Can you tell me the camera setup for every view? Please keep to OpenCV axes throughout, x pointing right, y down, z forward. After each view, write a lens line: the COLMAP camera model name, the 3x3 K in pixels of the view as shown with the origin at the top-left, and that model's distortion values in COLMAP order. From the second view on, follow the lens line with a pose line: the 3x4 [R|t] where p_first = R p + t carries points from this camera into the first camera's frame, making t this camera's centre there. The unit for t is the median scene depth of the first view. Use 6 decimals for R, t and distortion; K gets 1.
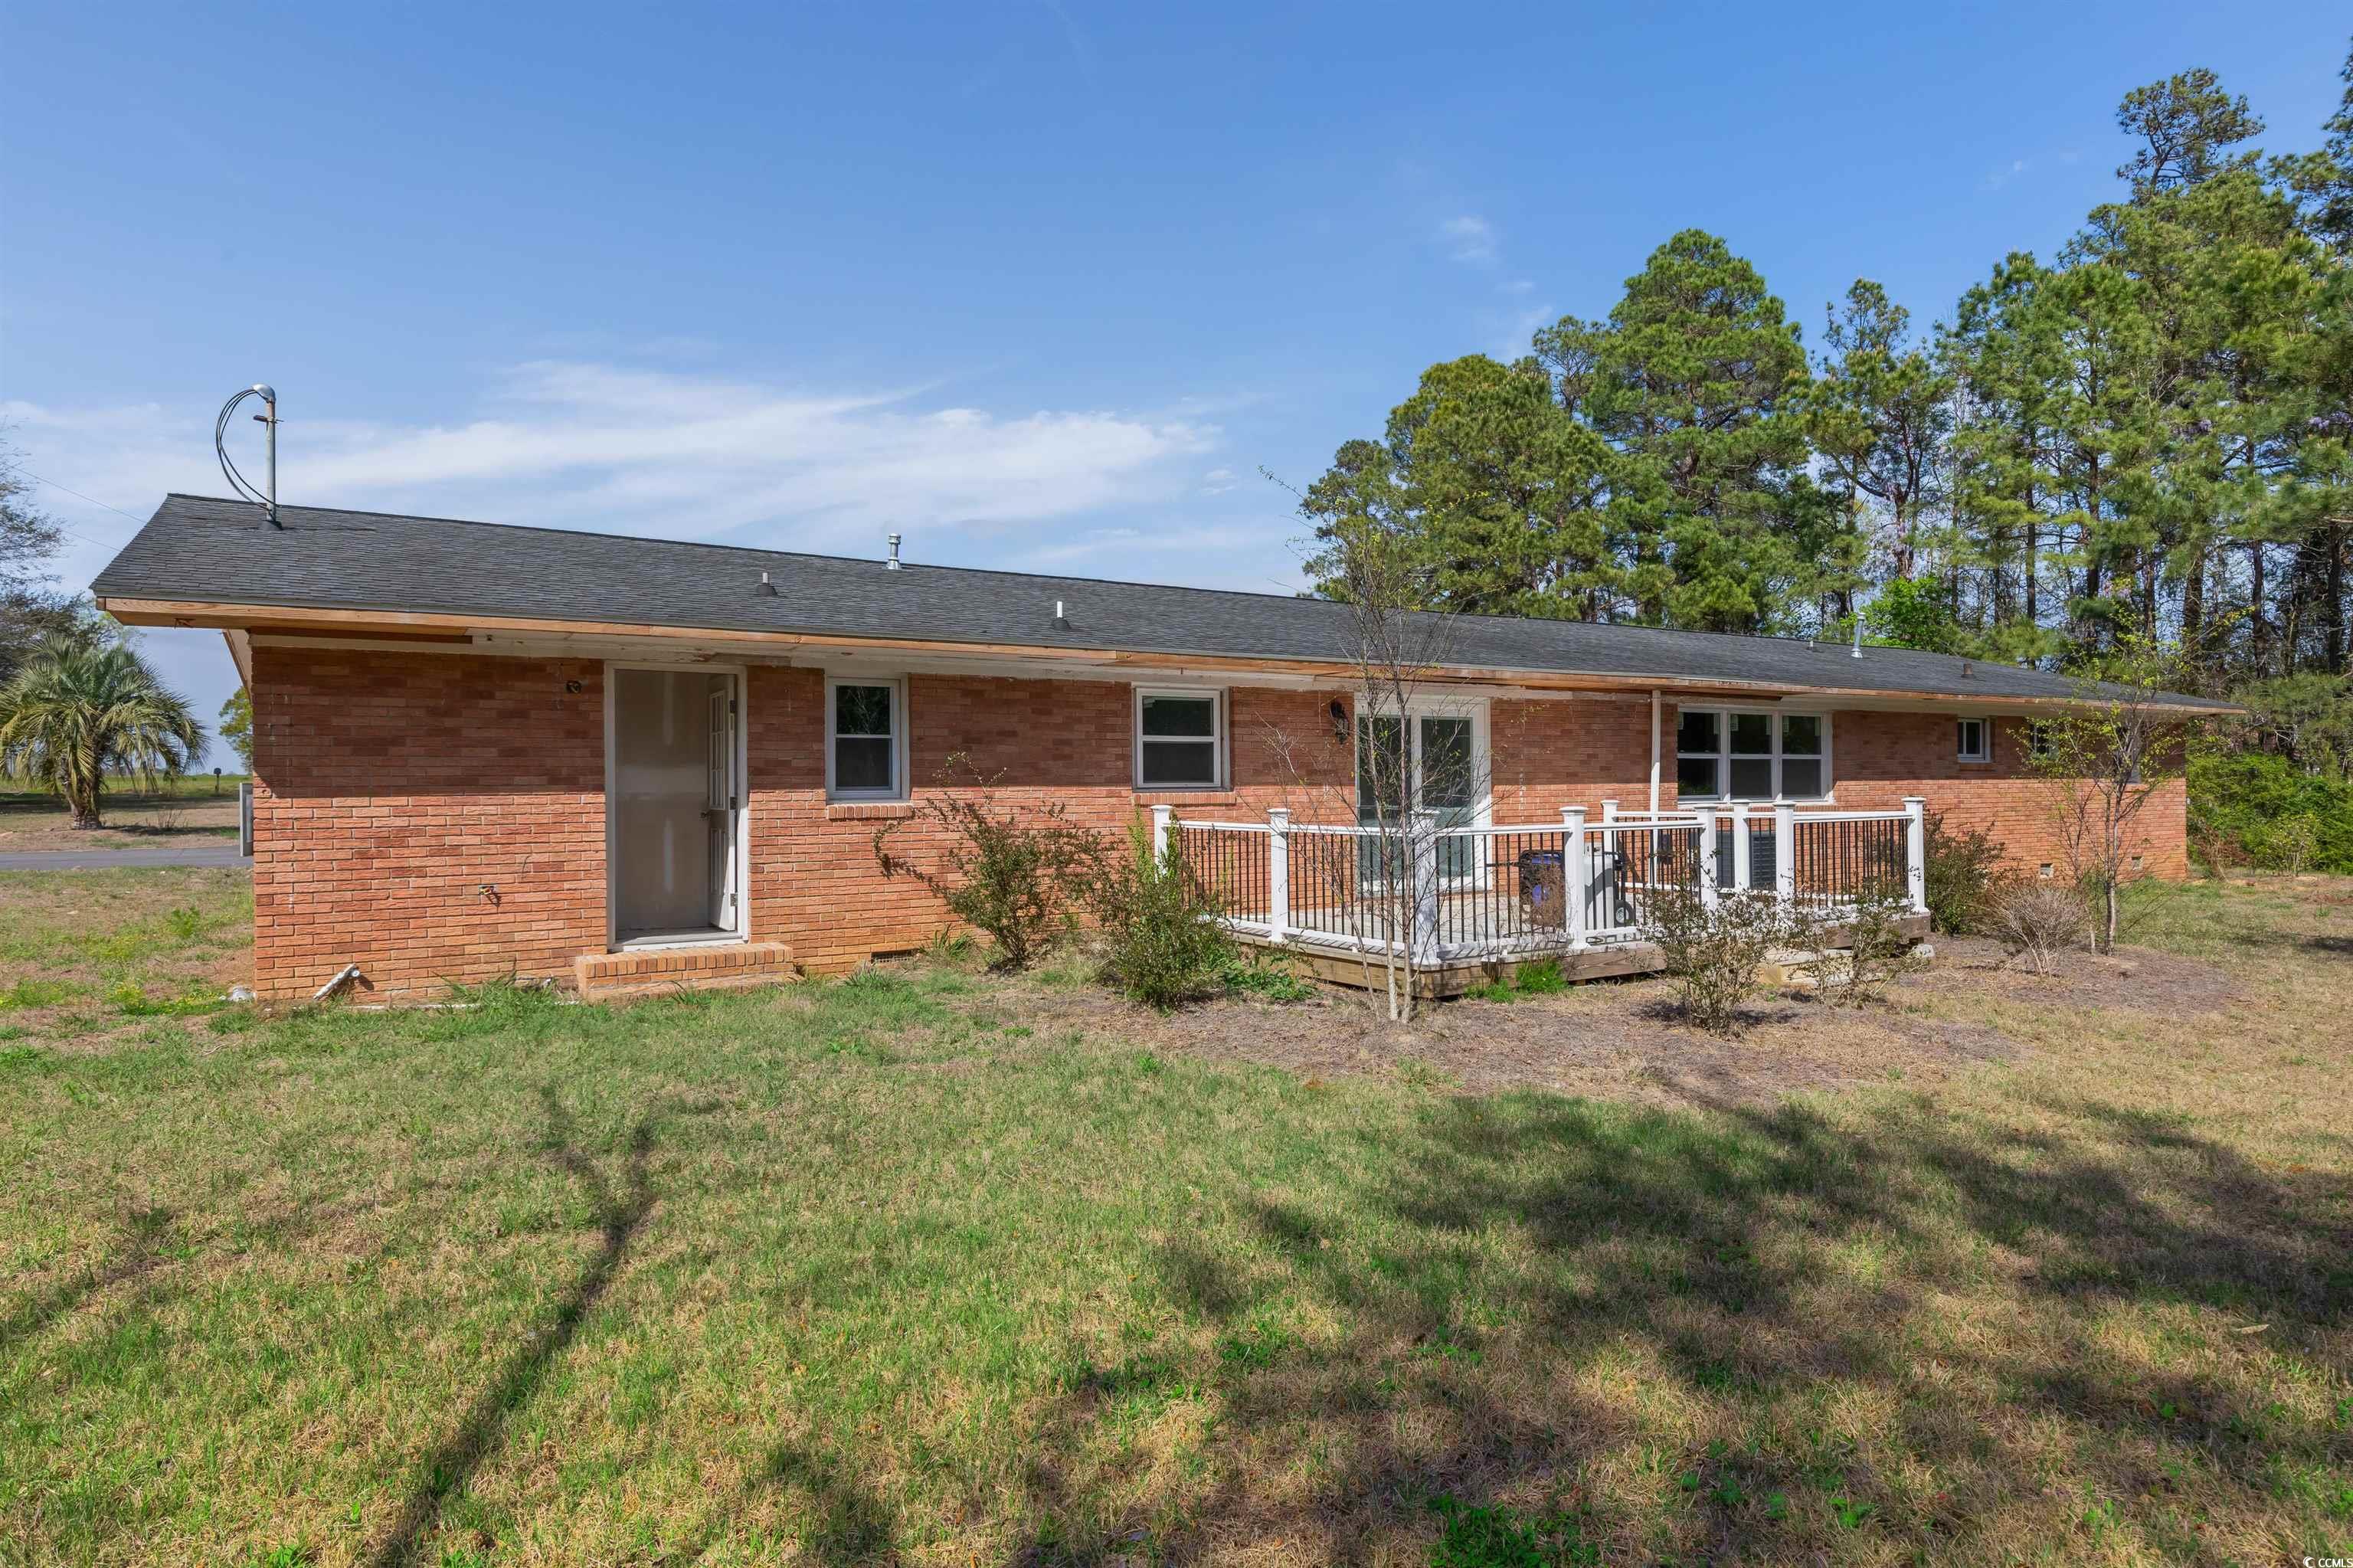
lens RADIAL K [[1364.4, 0, 1175.9], [0, 1364.4, 791.3], [0, 0, 1]] dist [0.028291, 0.000279]
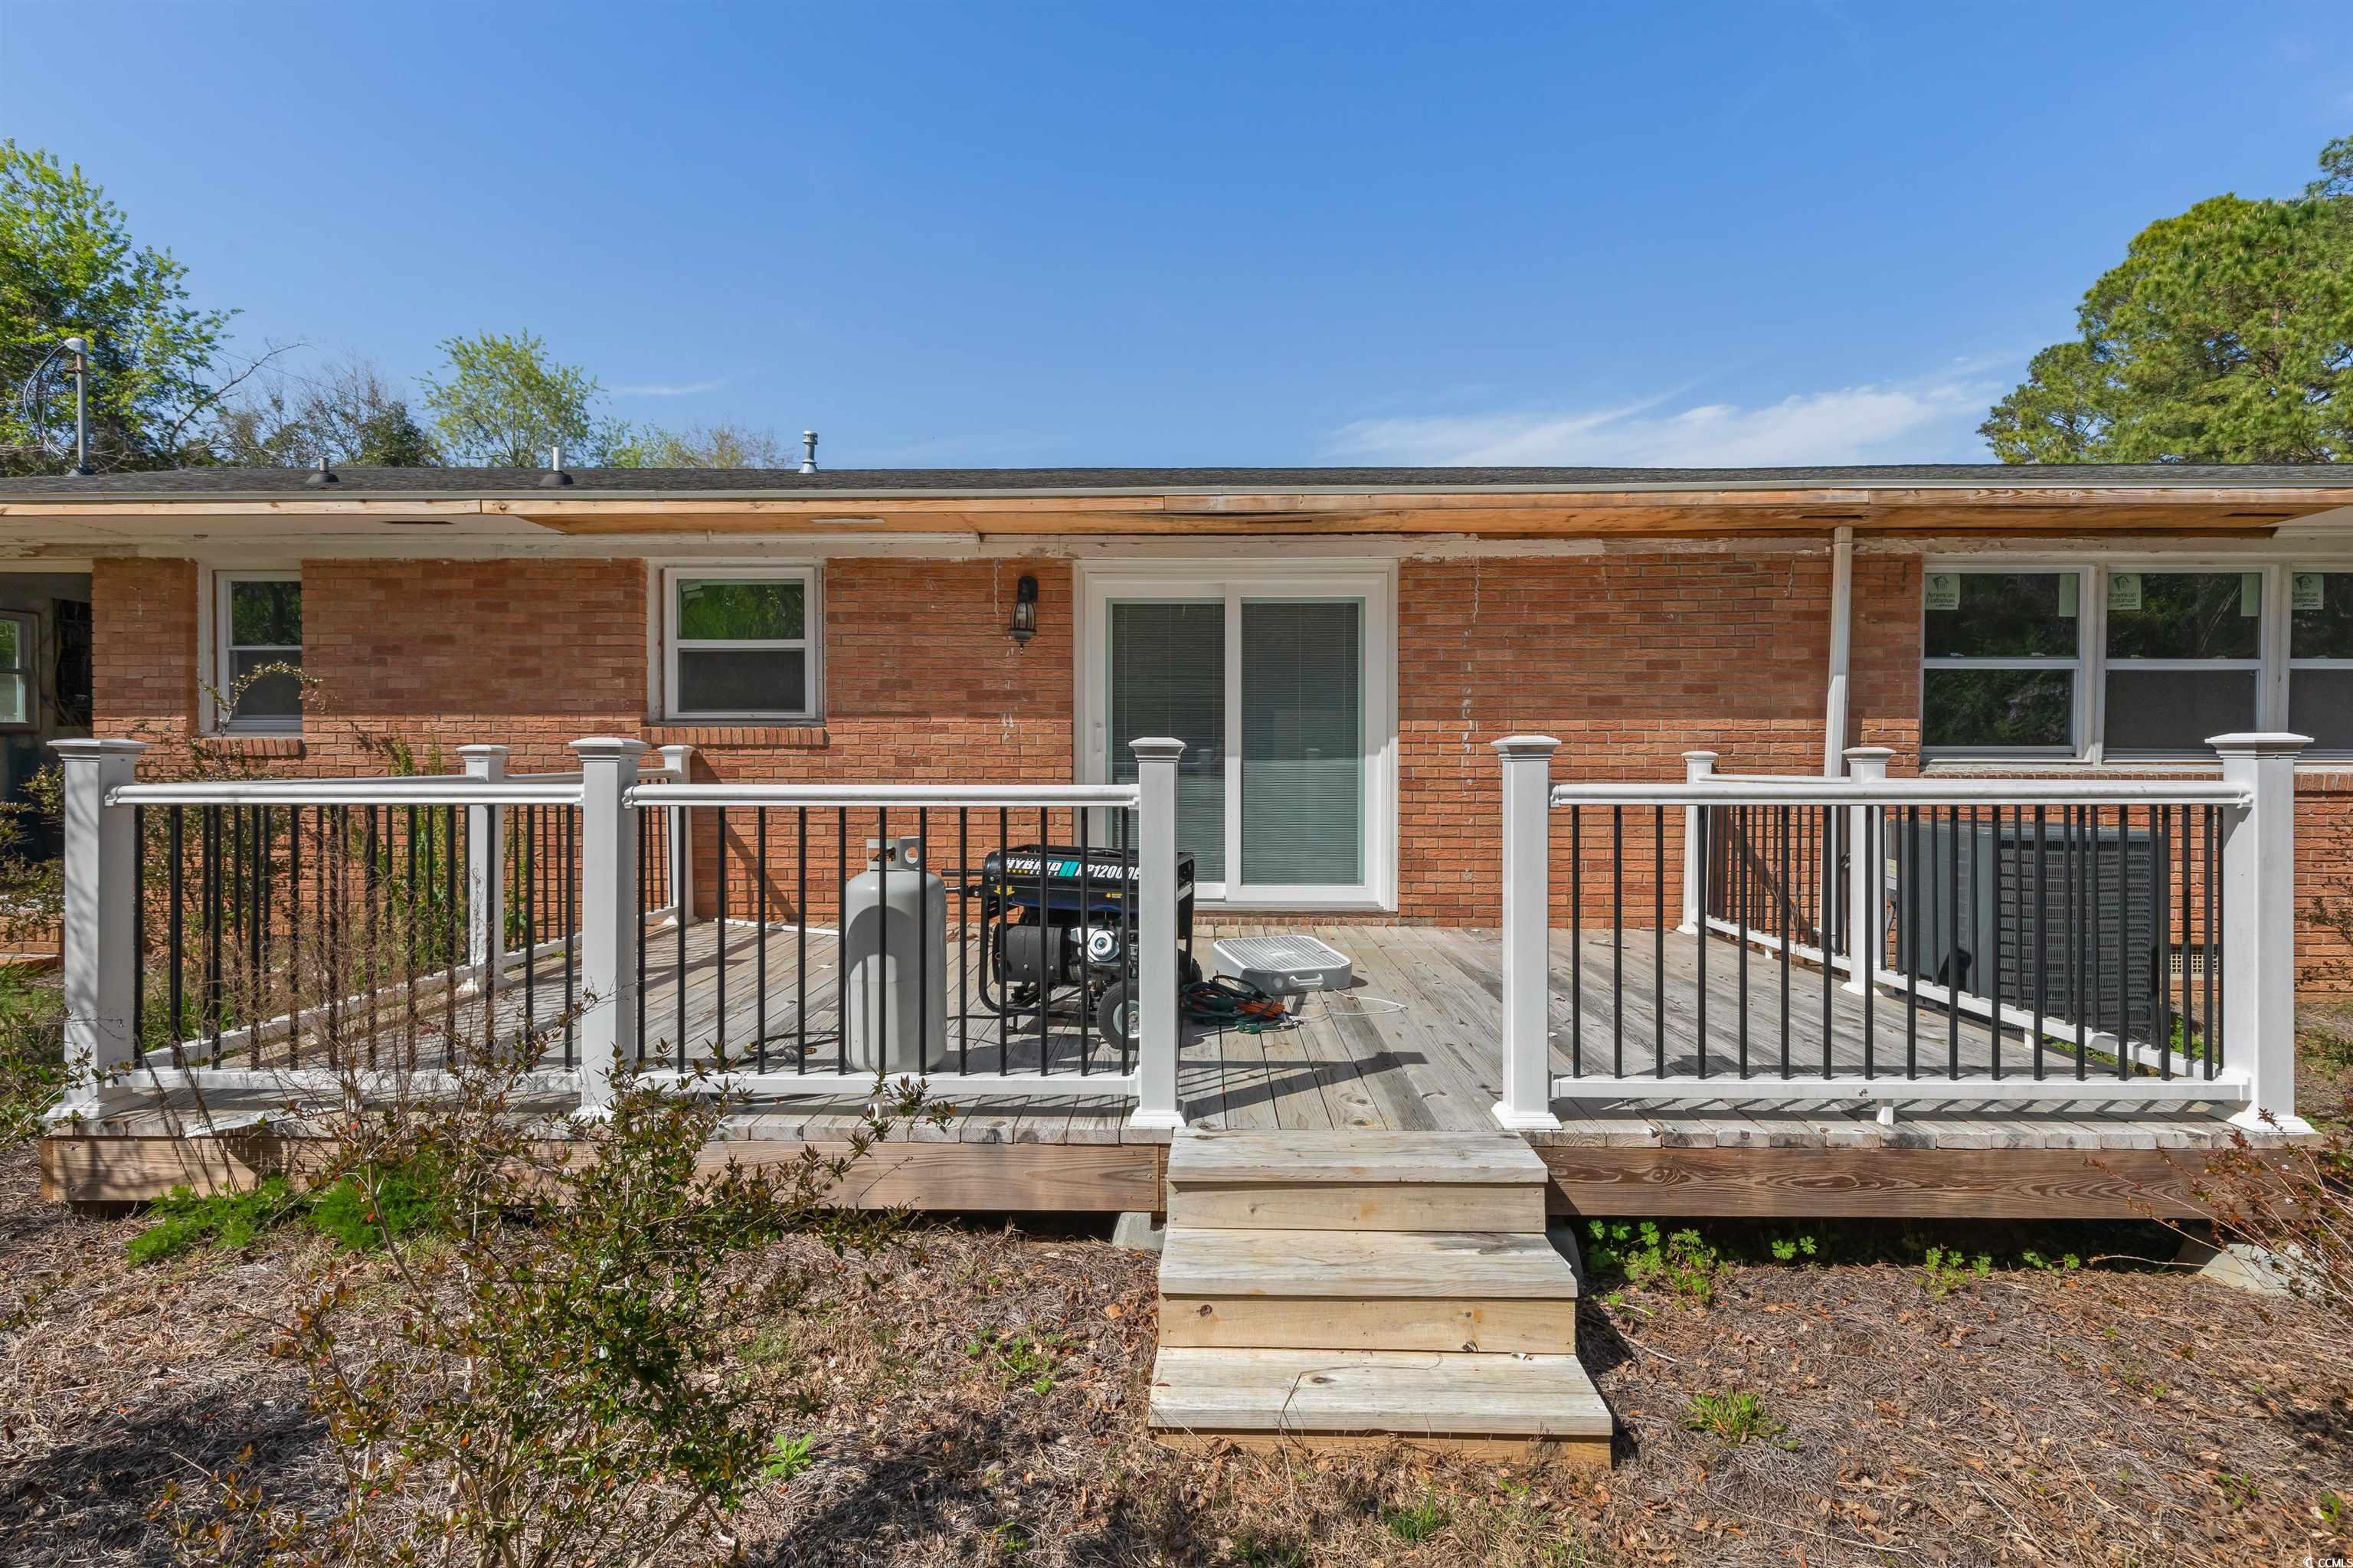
lens RADIAL K [[1154.4, 0, 1177.7], [0, 1154.4, 770.1], [0, 0, 1]] dist [-0.000683, 0.001295]
pose [[0.834935, 0.016784, -0.550093, 0.413093], [-0.010264, 0.999836, 0.014927, 0.009442], [0.550253, -0.006817, 0.834970, 0.569639]]
